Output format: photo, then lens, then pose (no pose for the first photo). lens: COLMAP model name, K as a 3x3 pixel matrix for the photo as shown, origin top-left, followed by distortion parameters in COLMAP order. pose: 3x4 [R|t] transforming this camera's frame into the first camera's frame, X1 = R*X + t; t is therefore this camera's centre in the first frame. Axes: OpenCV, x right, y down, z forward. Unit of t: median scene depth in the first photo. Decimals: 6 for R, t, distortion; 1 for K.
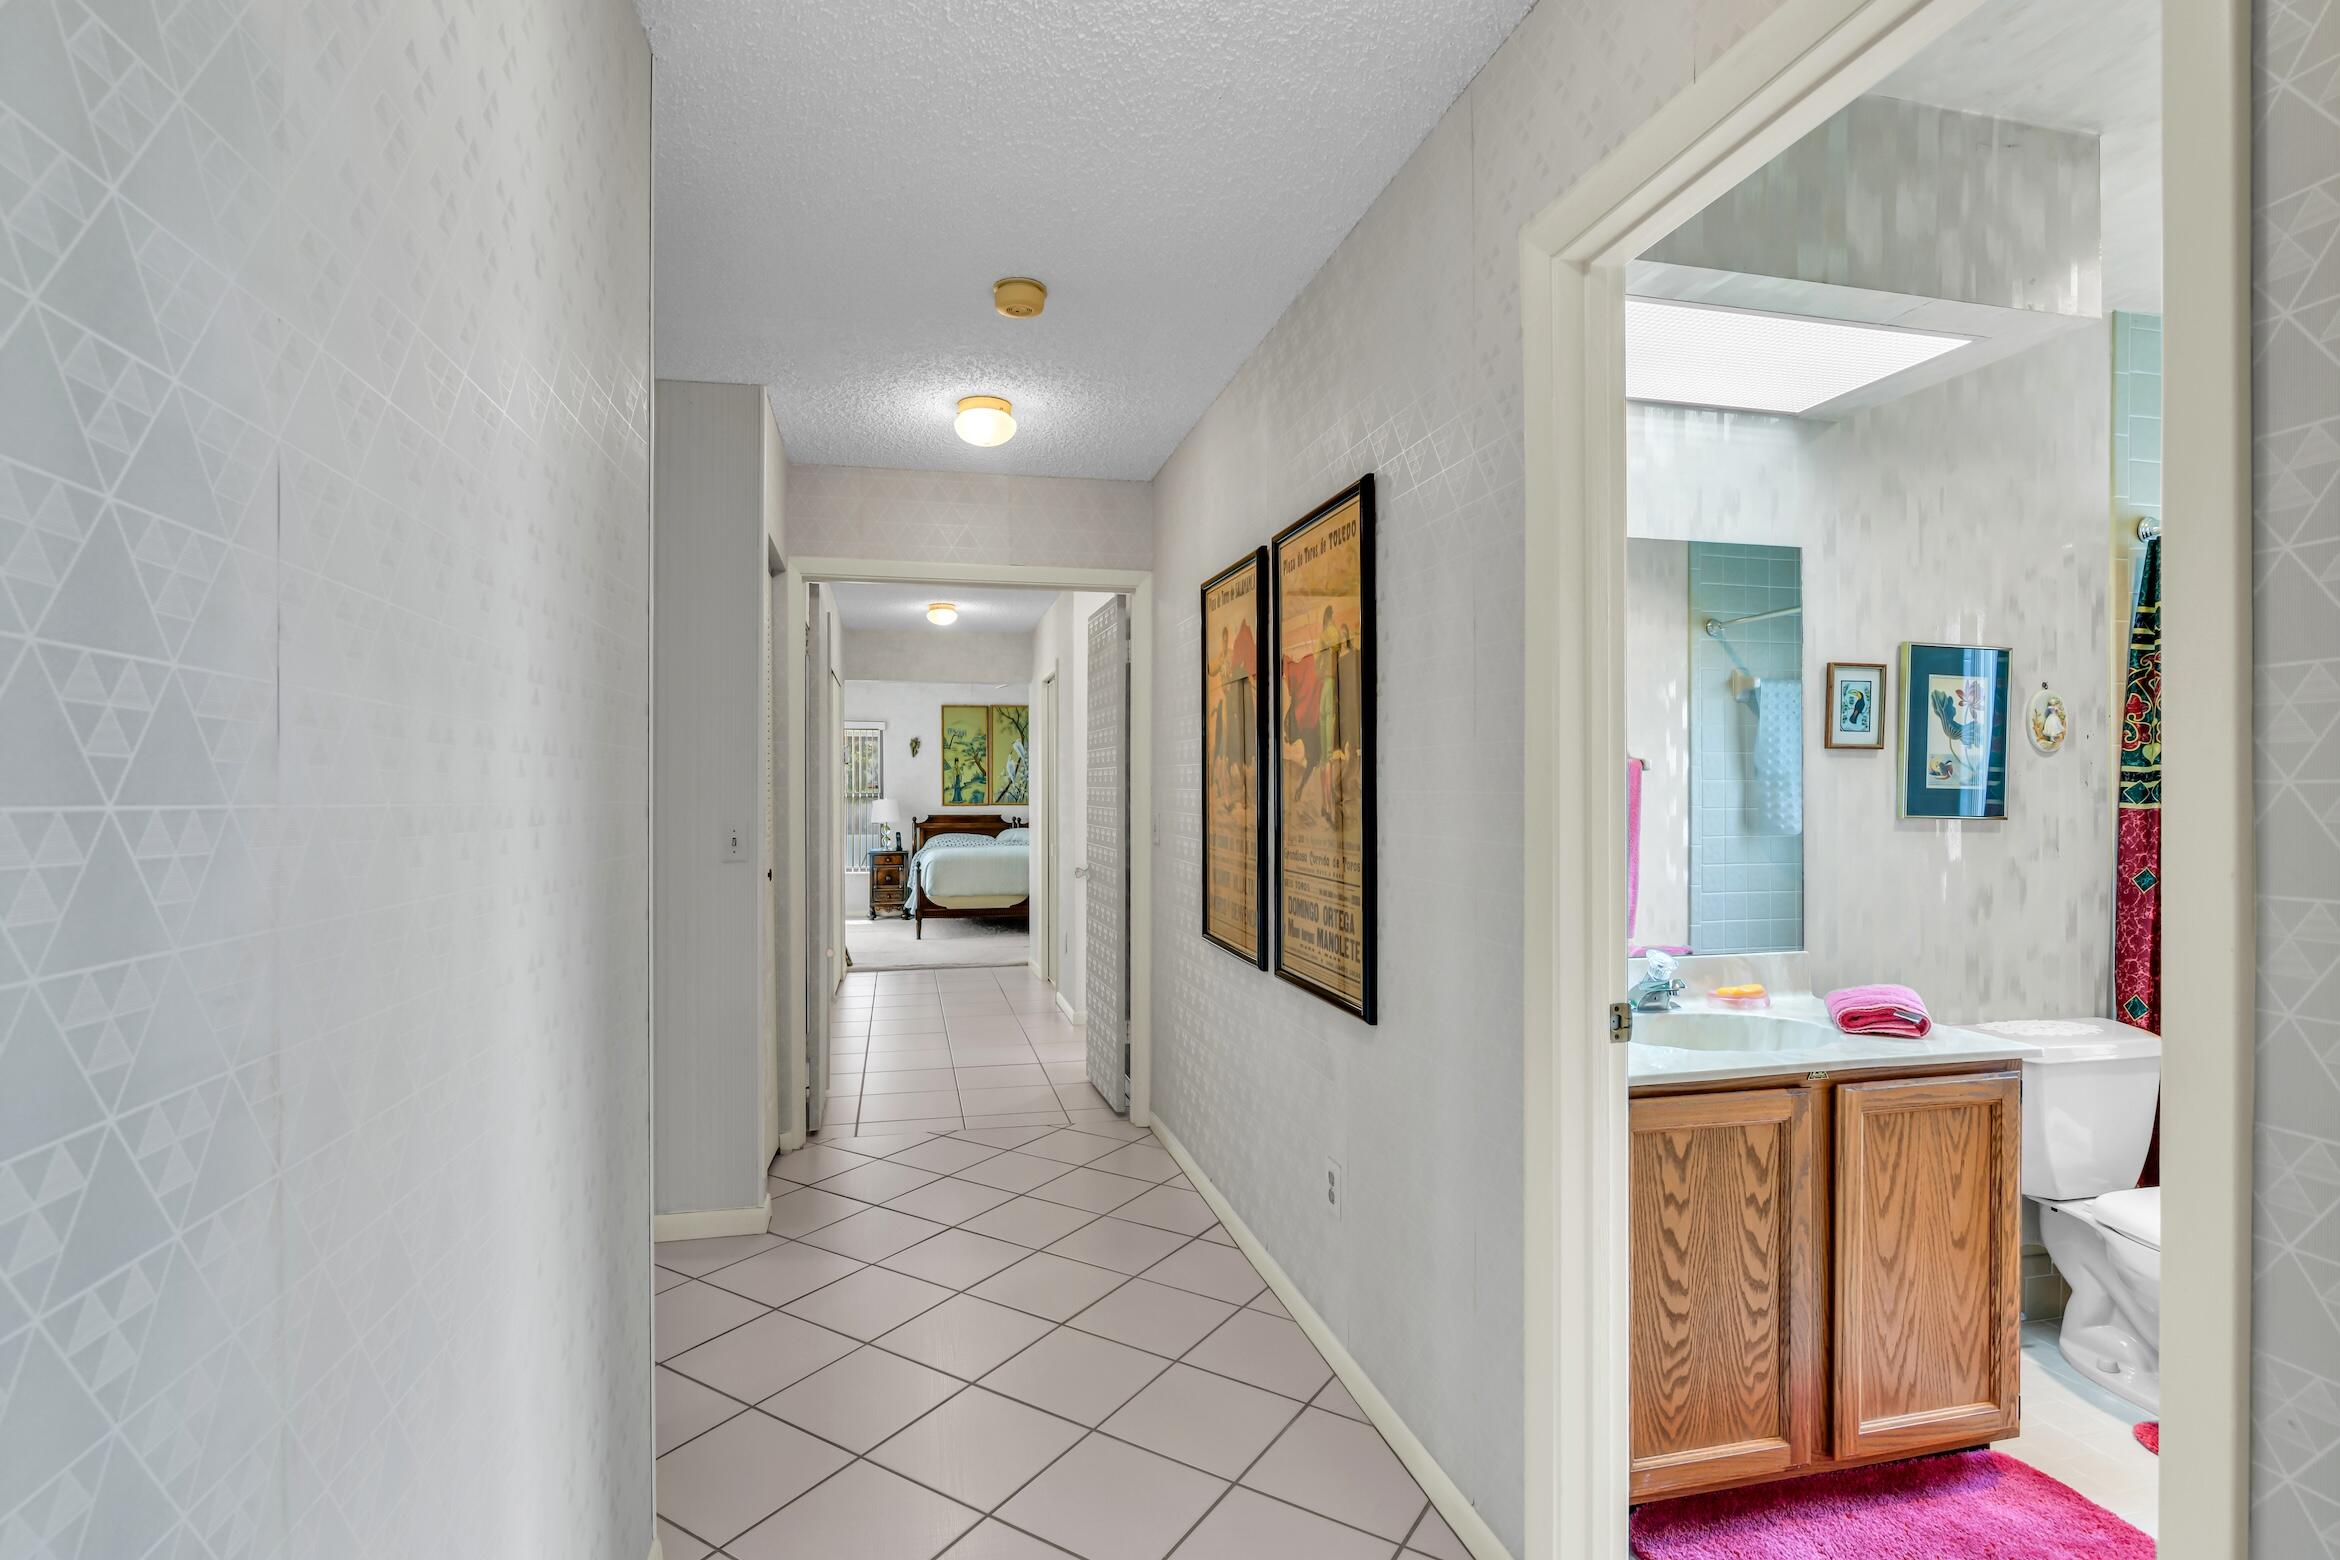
lens RADIAL K [[1108.8, 0, 1156.1], [0, 1108.8, 796.6], [0, 0, 1]] dist [-0.010012, -0.000682]
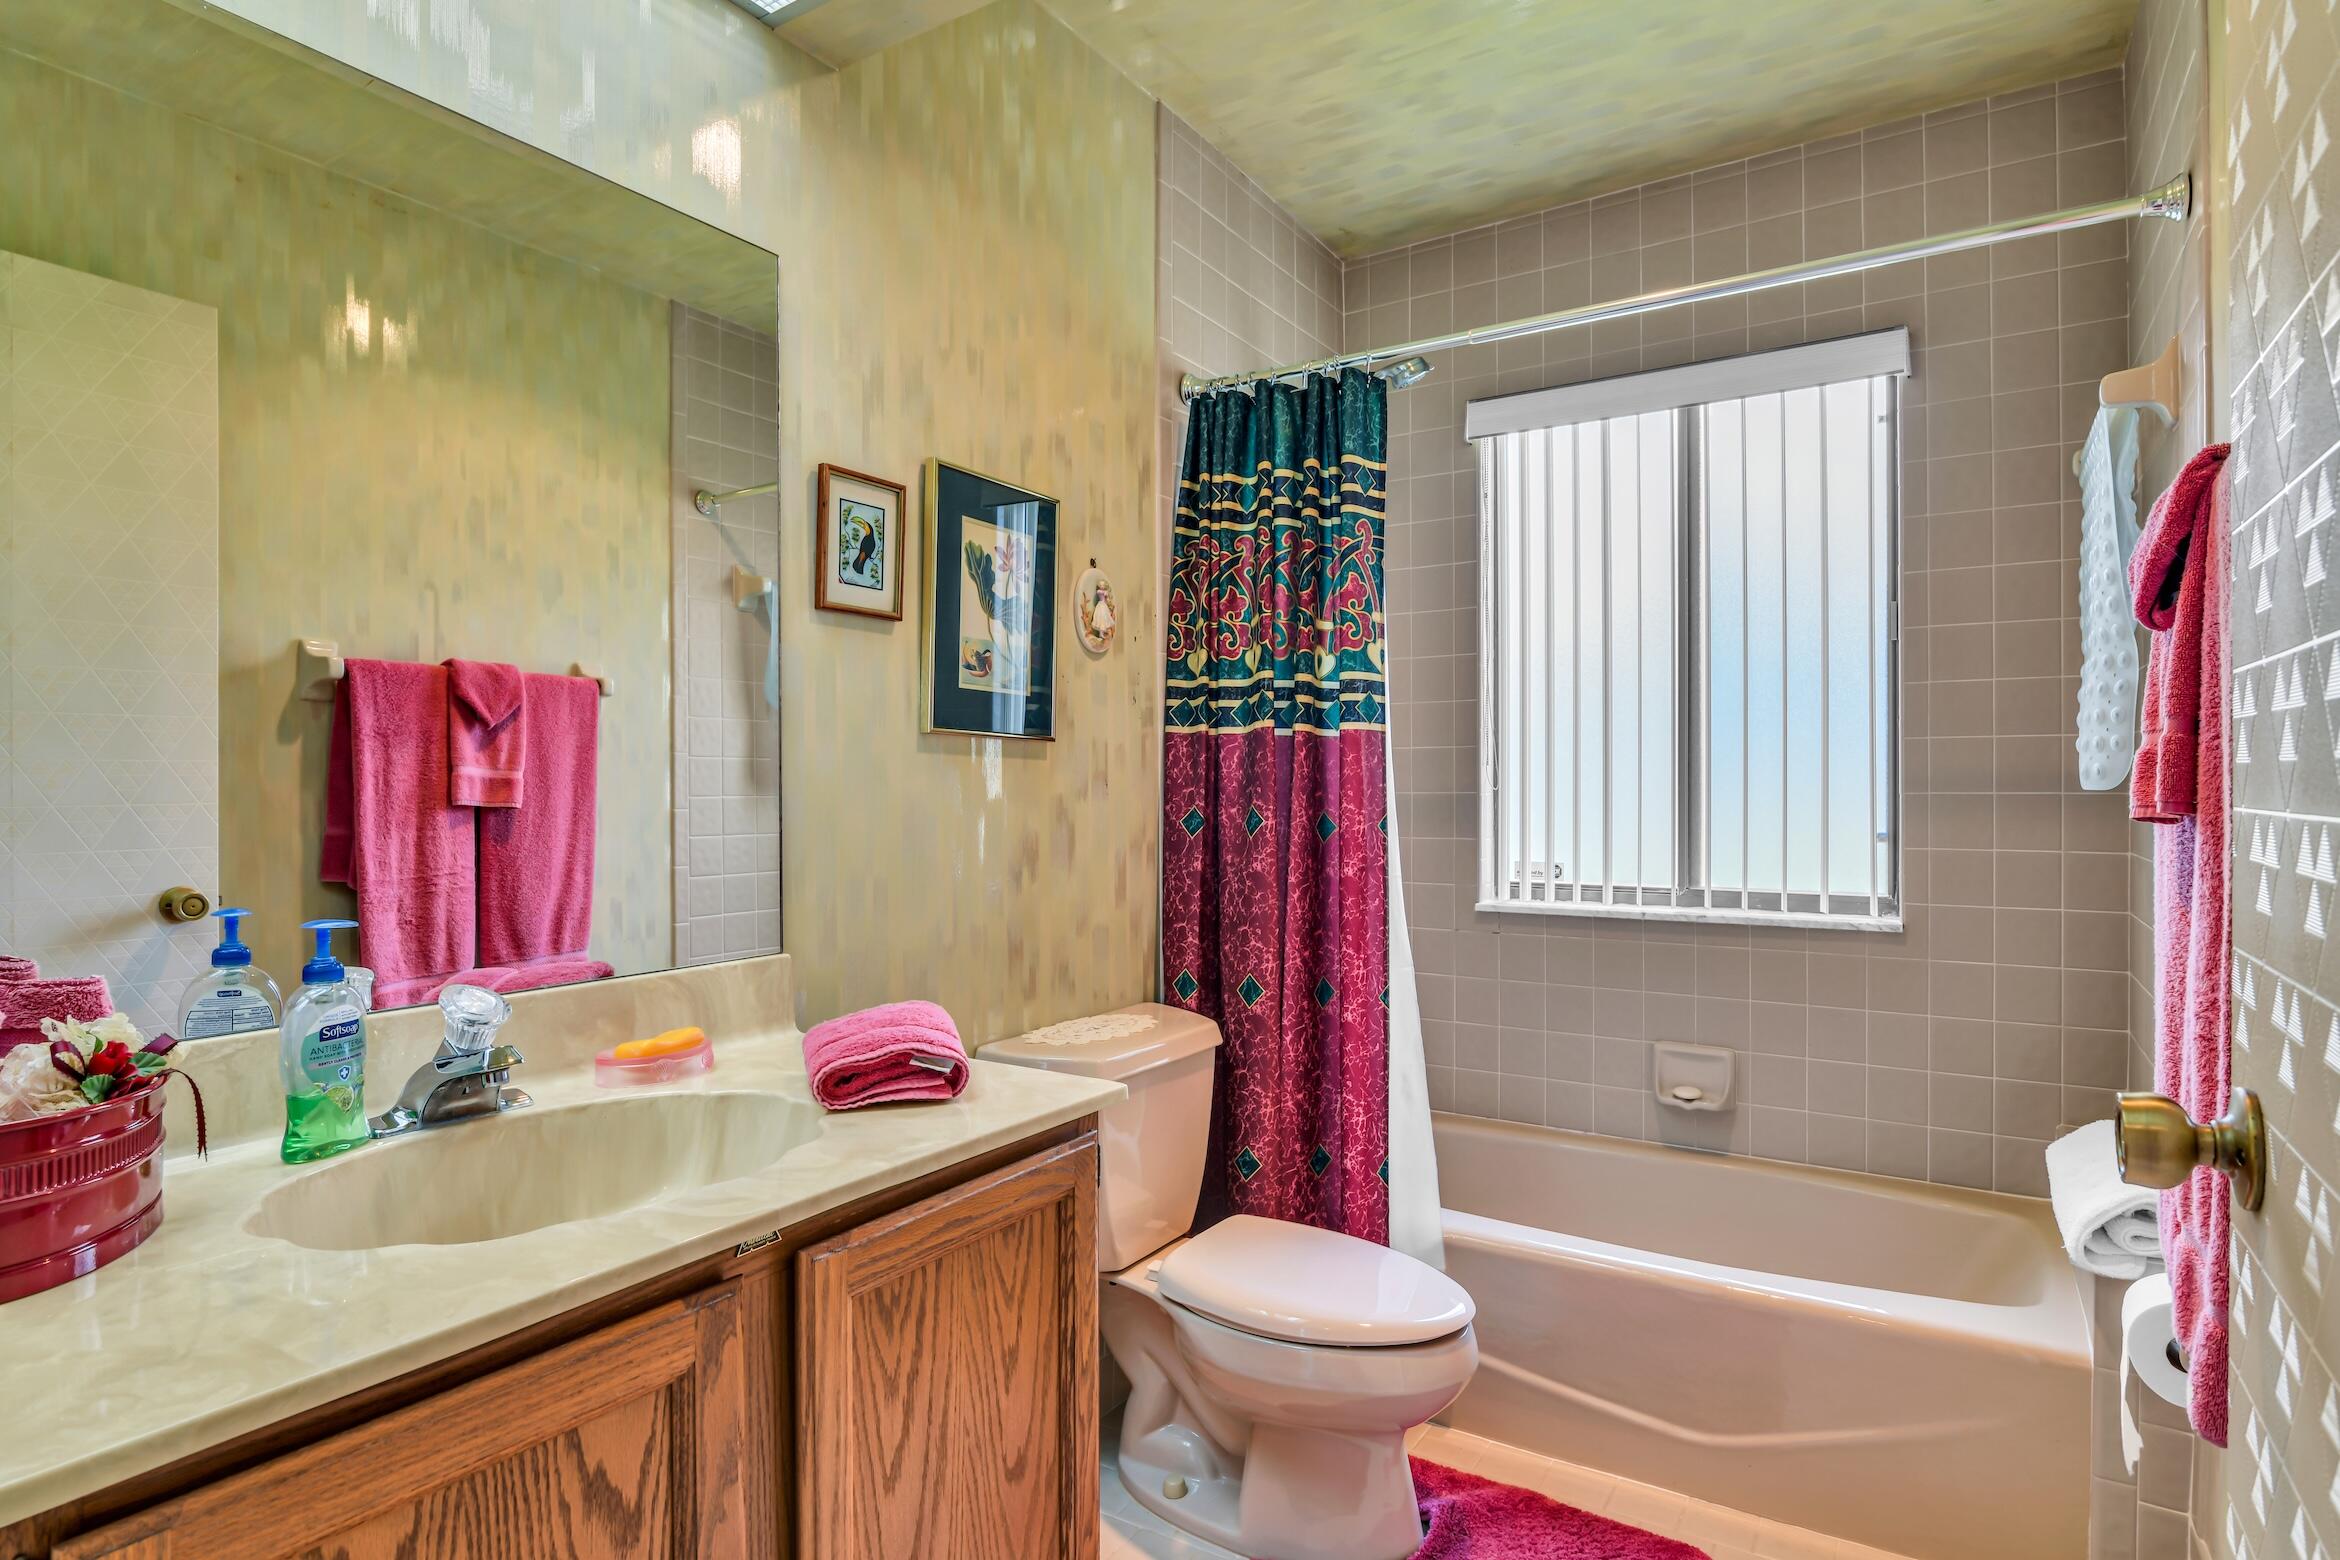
lens RADIAL K [[1108.8, 0, 1156.1], [0, 1108.8, 796.6], [0, 0, 1]] dist [-0.010012, -0.000682]
pose [[0.705032, 0.000504, 0.709175, 0.314144], [0.002496, 0.999992, -0.003193, 0.059540], [-0.709171, 0.004021, 0.705025, 0.453258]]
